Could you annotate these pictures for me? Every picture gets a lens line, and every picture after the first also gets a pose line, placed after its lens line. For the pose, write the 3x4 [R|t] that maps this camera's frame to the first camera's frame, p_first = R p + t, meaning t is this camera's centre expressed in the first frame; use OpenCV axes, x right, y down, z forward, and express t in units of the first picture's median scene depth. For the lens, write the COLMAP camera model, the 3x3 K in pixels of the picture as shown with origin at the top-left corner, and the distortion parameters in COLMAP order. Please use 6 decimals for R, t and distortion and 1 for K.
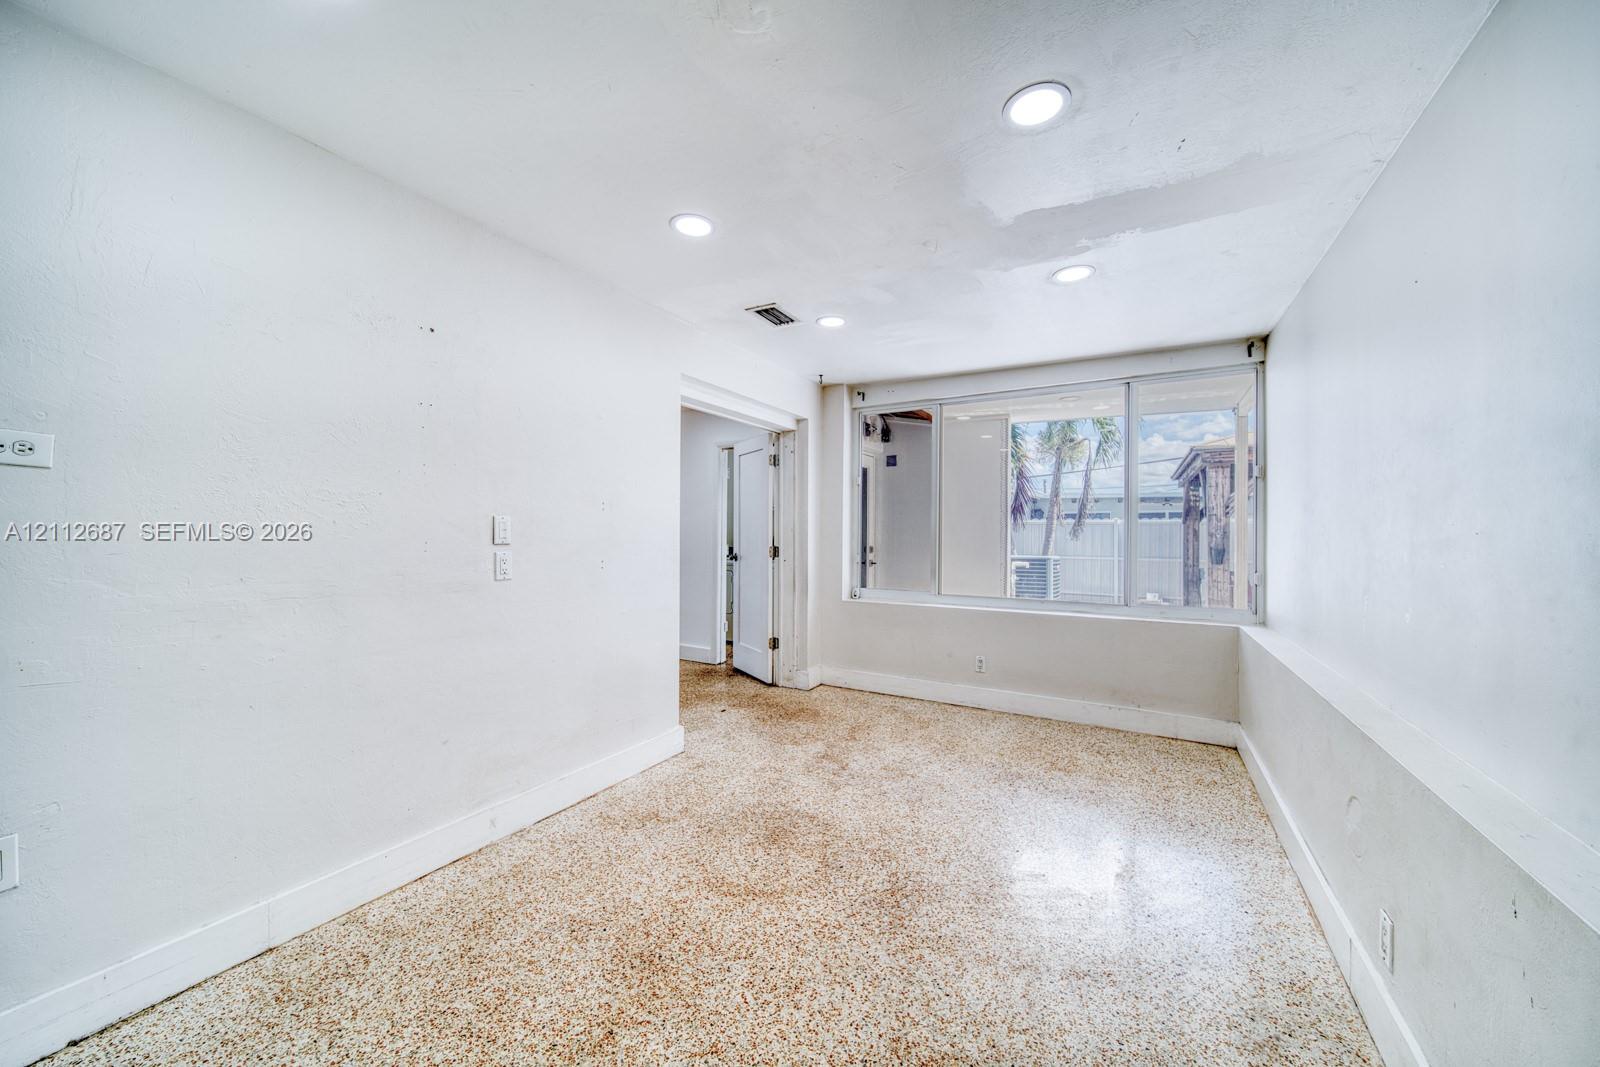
lens RADIAL K [[568.7, 0, 800.0], [0, 568.7, 532.1], [0, 0, 1]] dist [-0.001525, -0.000444]
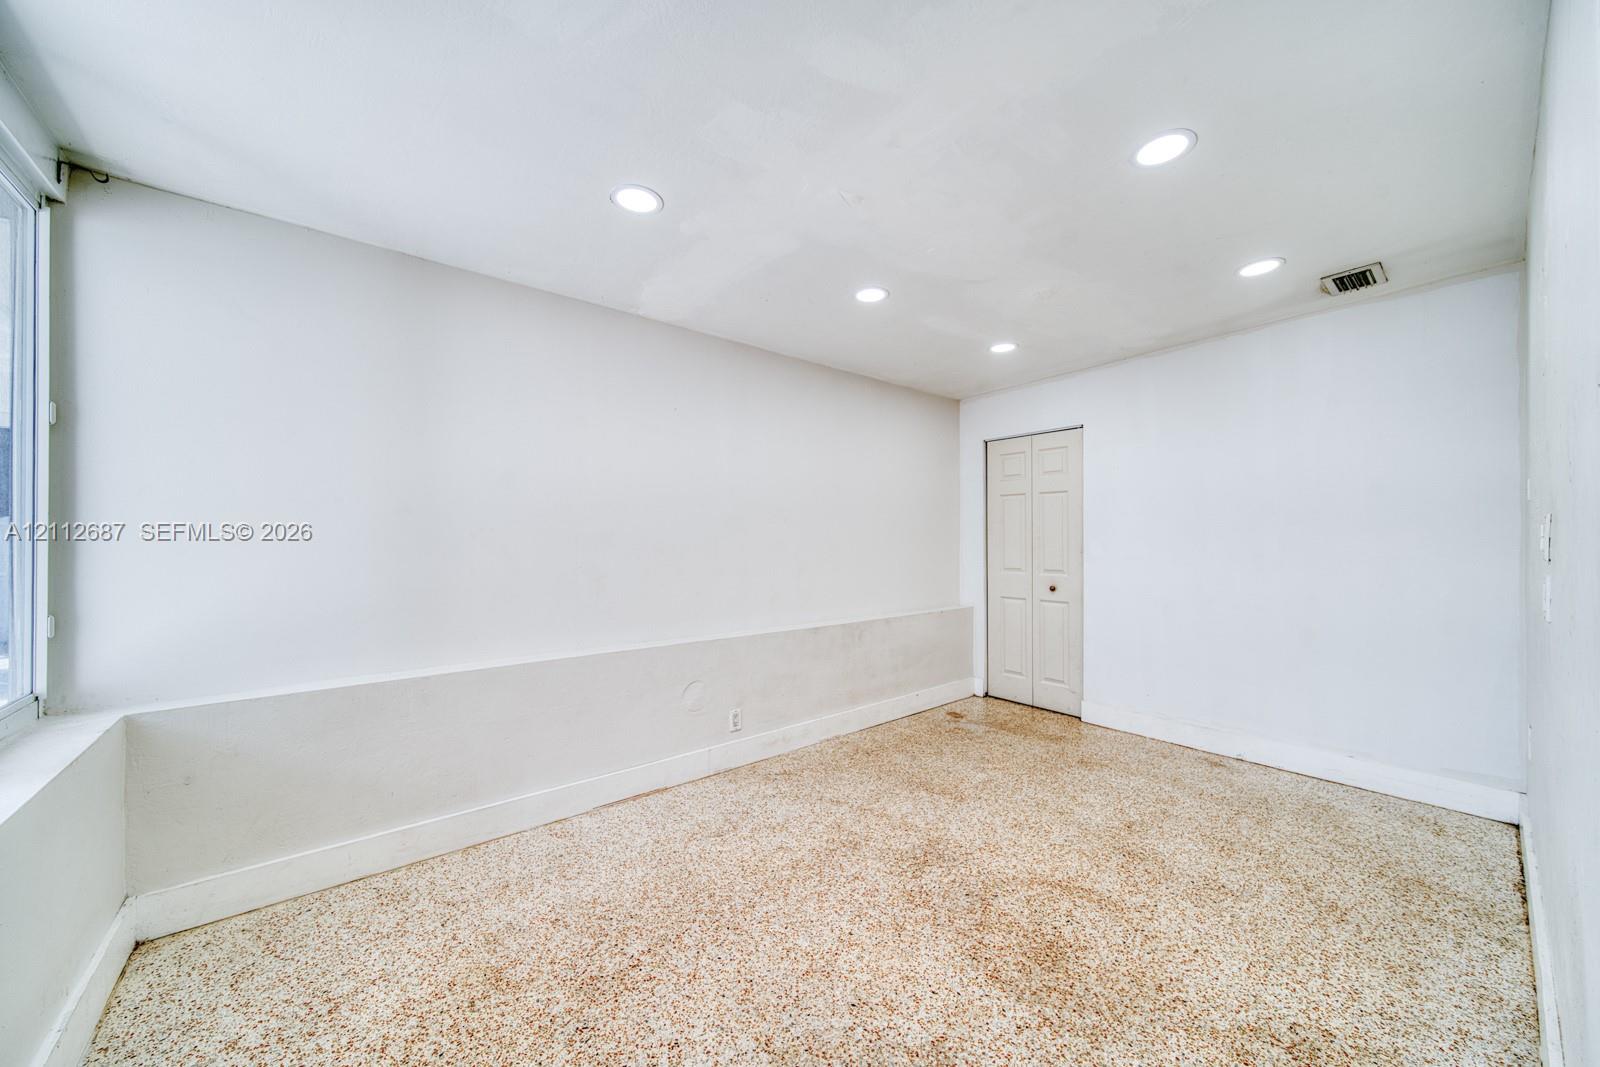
lens RADIAL K [[568.7, 0, 795.3], [0, 568.7, 541.4], [0, 0, 1]] dist [-0.001525, -0.000444]
pose [[-0.935778, -0.004771, 0.352558, 0.010387], [-0.004413, 0.999989, 0.001819, 0.001038], [-0.352563, 0.000146, -0.935788, 2.018579]]
